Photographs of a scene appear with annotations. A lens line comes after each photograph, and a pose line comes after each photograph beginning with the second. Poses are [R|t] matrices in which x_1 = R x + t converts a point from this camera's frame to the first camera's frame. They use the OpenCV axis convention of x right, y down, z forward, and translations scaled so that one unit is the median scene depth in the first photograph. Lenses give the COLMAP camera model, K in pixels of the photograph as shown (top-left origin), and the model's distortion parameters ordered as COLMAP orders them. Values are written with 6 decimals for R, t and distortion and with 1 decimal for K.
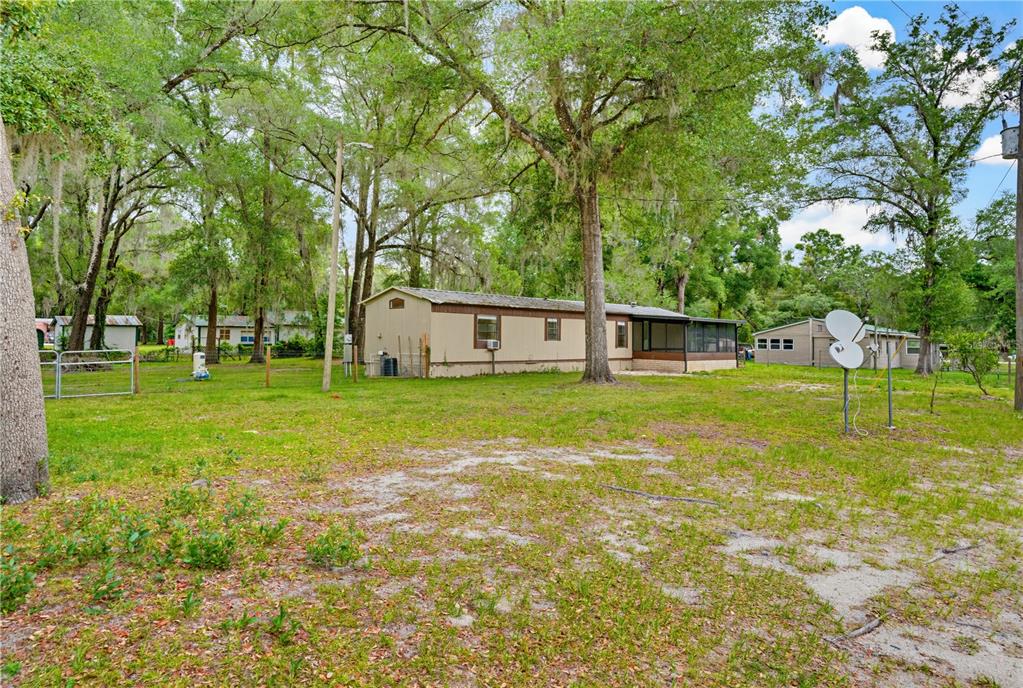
lens RADIAL K [[667.8, 0, 487.6], [0, 667.8, 310.4], [0, 0, 1]] dist [-0.000407, 0.000329]
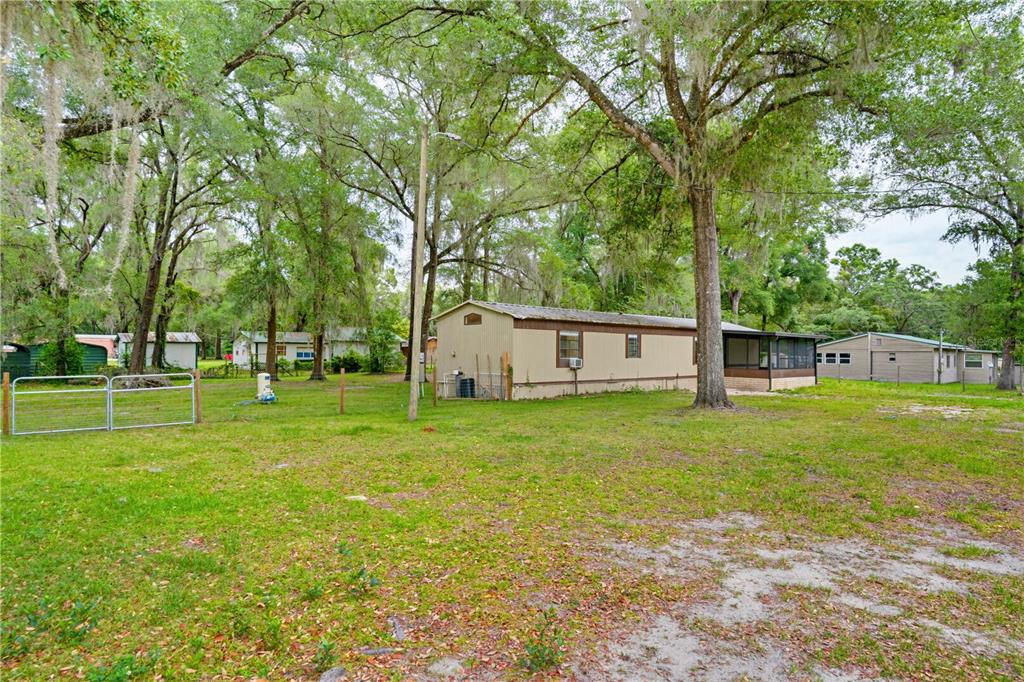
lens RADIAL K [[617.9, 0, 496.8], [0, 617.9, 349.5], [0, 0, 1]] dist [0.000182, 0.000207]
pose [[0.999518, -0.003735, -0.030827, -0.059093], [0.004939, 0.999225, 0.039059, -0.001267], [0.030658, -0.039192, 0.998761, 0.111443]]
